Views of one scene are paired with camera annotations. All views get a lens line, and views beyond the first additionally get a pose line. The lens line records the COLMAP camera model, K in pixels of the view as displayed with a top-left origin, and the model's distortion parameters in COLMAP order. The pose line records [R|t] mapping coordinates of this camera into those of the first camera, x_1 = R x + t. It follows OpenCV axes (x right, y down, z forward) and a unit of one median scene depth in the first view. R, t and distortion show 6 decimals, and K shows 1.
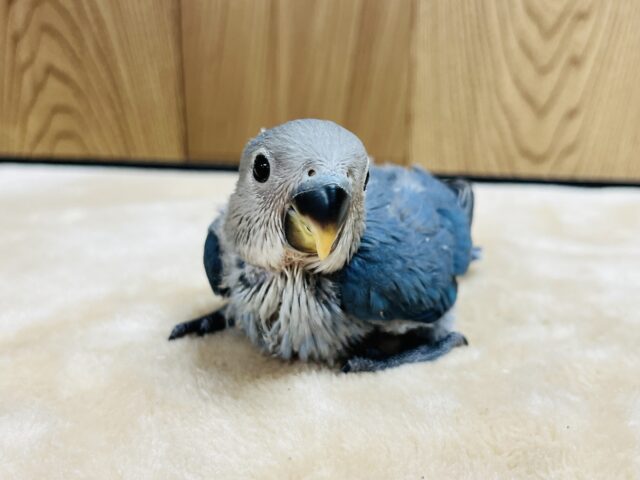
lens RADIAL K [[755.9, 0, 323.9], [0, 755.9, 239.3], [0, 0, 1]] dist [-0.014089, 0.000000]
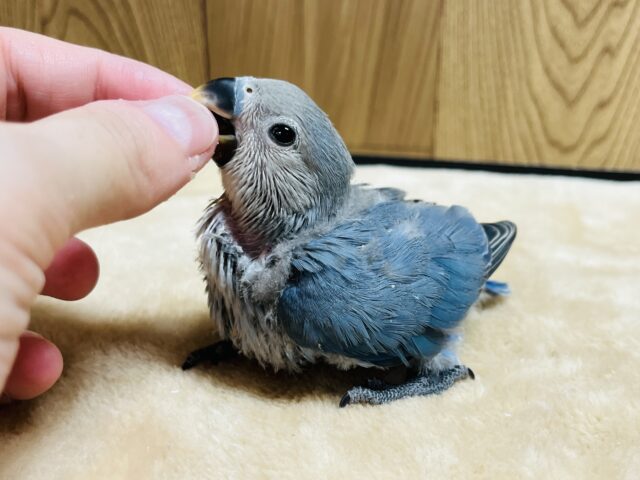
lens RADIAL K [[755.9, 0, 322.4], [0, 755.9, 239.8], [0, 0, 1]] dist [-0.014089, 0.000000]
pose [[0.998378, 0.014986, -0.054934, 0.023110], [-0.009413, 0.994908, 0.100347, -0.087894], [0.056158, -0.099667, 0.993435, -0.004900]]
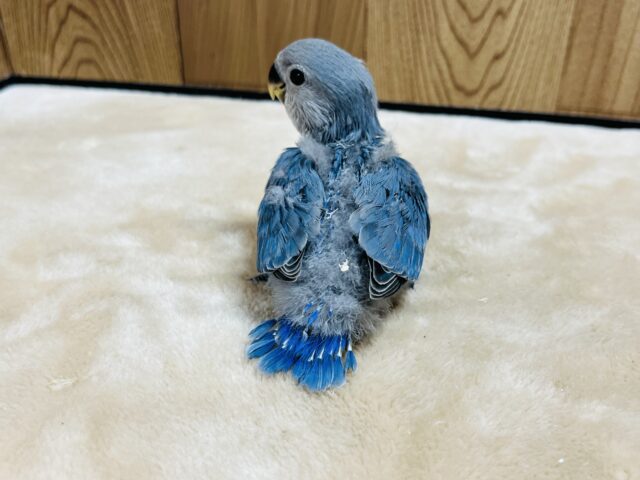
lens RADIAL K [[755.9, 0, 321.7], [0, 755.9, 246.0], [0, 0, 1]] dist [-0.014089, 0.000000]
pose [[0.997383, 0.031615, -0.065024, 0.139780], [-0.017228, 0.977347, 0.210943, -0.122694], [0.070220, -0.209271, 0.975333, -0.249030]]
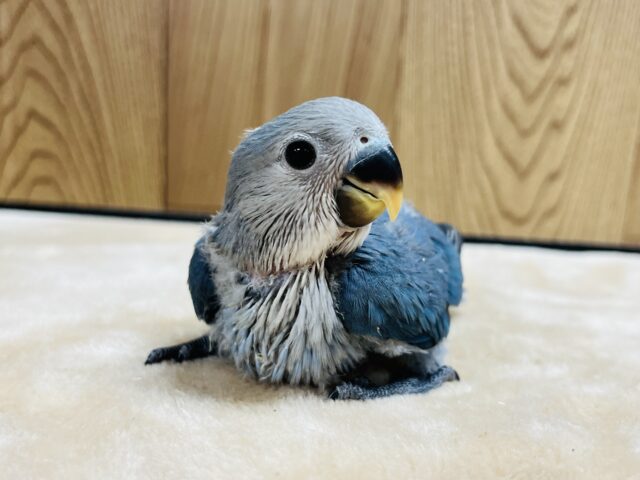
lens RADIAL K [[755.9, 0, 322.6], [0, 755.9, 238.7], [0, 0, 1]] dist [-0.014089, 0.000000]
pose [[0.998549, 0.037136, 0.038990, -0.015726], [-0.032114, 0.991966, -0.122361, 0.050037], [-0.043221, 0.120931, 0.991720, 0.021204]]
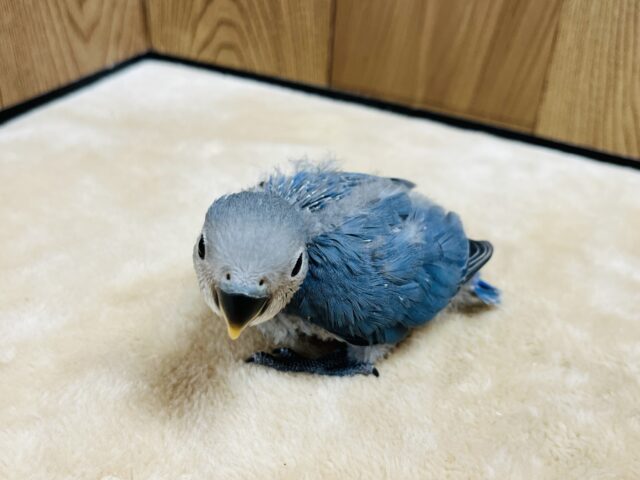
lens RADIAL K [[755.9, 0, 323.4], [0, 755.9, 242.5], [0, 0, 1]] dist [-0.014089, 0.000000]
pose [[0.954644, 0.199233, -0.221270, 0.100862], [-0.139549, 0.955854, 0.258590, -0.187434], [0.263022, -0.215983, 0.940304, -0.065582]]
